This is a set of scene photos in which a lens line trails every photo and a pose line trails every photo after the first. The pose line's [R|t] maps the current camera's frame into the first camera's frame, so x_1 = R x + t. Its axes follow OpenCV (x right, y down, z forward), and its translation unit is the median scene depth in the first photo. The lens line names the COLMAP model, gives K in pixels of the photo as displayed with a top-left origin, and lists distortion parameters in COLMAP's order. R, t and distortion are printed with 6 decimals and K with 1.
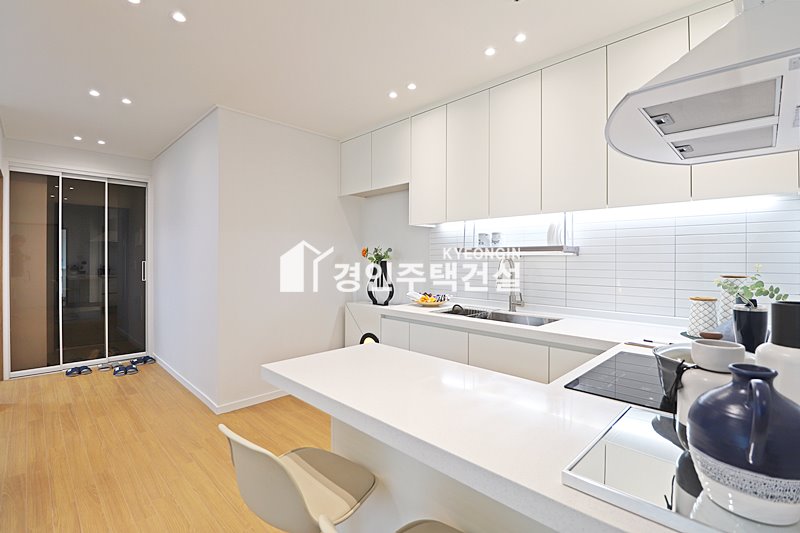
lens RADIAL K [[369.3, 0, 406.1], [0, 369.3, 262.6], [0, 0, 1]] dist [-0.013554, -0.006636]
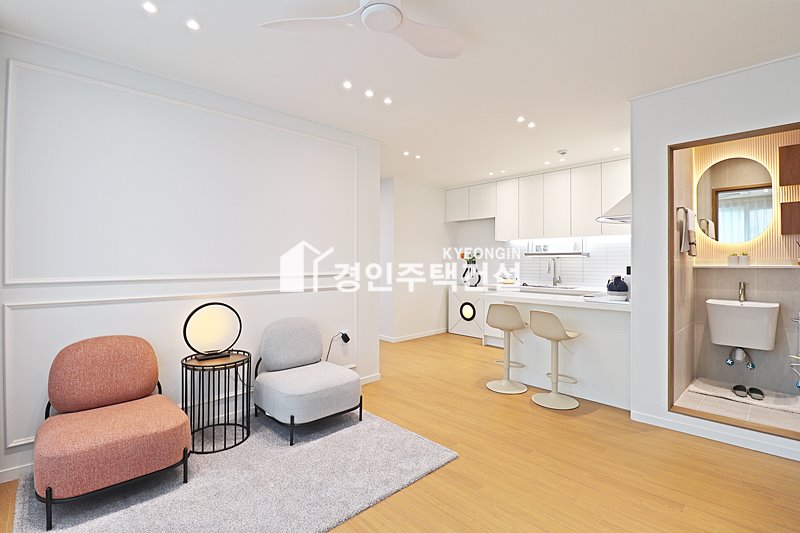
lens RADIAL K [[369.3, 0, 408.7], [0, 369.3, 262.7], [0, 0, 1]] dist [-0.013554, -0.006636]
pose [[0.999937, -0.001937, -0.011011, -0.420675], [0.001867, 0.999978, -0.006412, 0.018624], [0.011023, 0.006391, 0.999919, -0.868271]]
